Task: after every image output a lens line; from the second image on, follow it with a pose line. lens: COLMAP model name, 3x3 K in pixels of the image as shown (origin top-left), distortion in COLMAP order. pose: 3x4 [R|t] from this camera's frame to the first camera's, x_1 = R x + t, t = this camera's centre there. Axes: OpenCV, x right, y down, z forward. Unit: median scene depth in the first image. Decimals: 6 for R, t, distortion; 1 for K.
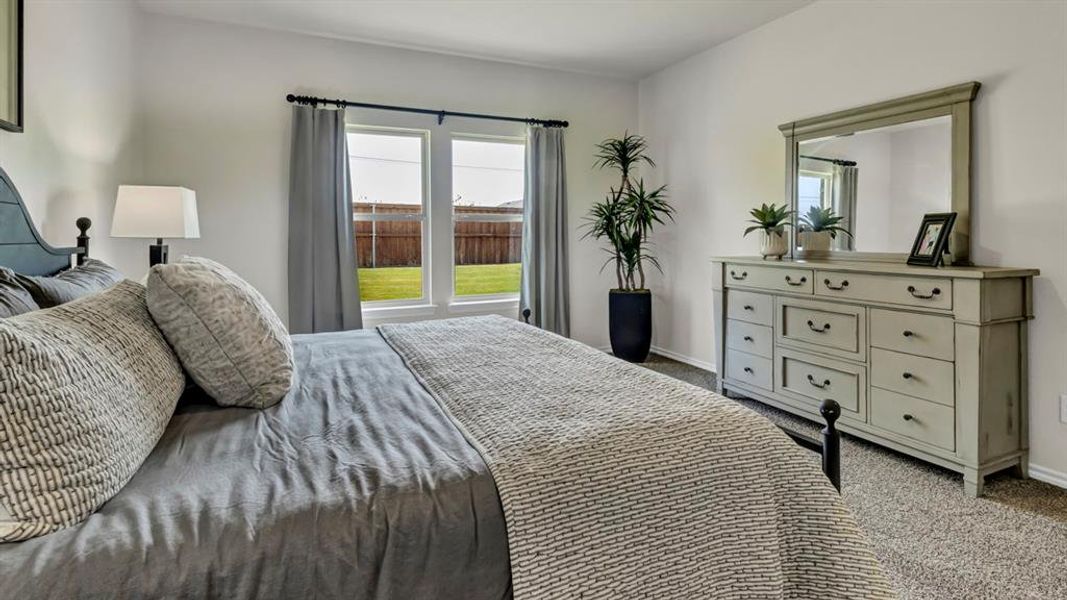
lens RADIAL K [[512.3, 0, 525.2], [0, 512.3, 295.3], [0, 0, 1]] dist [0.000671, 0.000103]
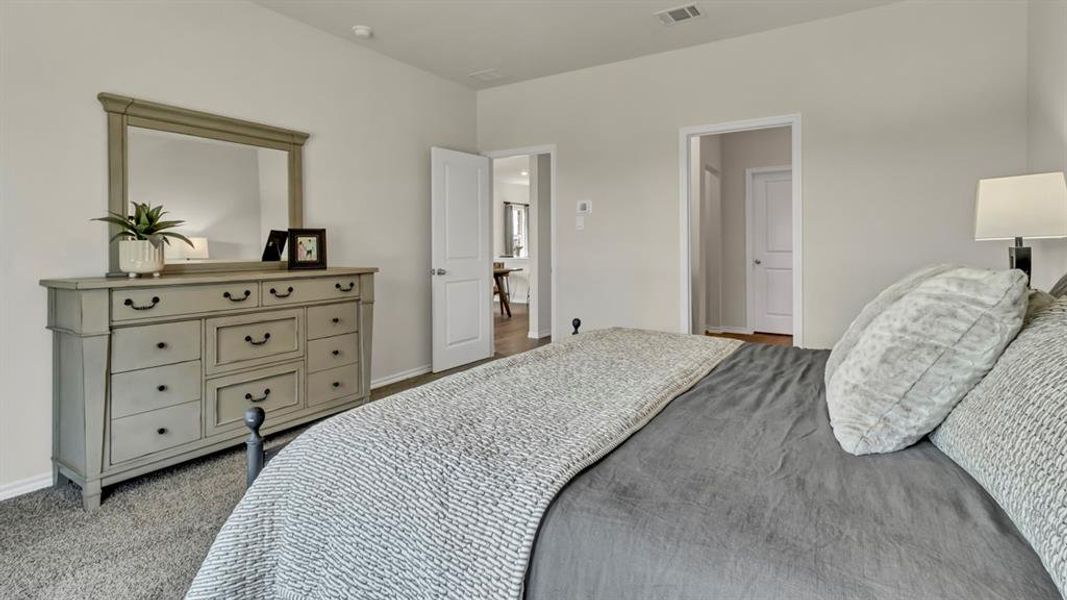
lens RADIAL K [[512.3, 0, 534.2], [0, 512.3, 294.4], [0, 0, 1]] dist [0.000671, 0.000103]
pose [[-0.546073, -0.082228, 0.833692, -0.477361], [0.099947, 0.981668, 0.162289, -0.117061], [-0.831754, 0.171947, -0.527844, 0.972386]]
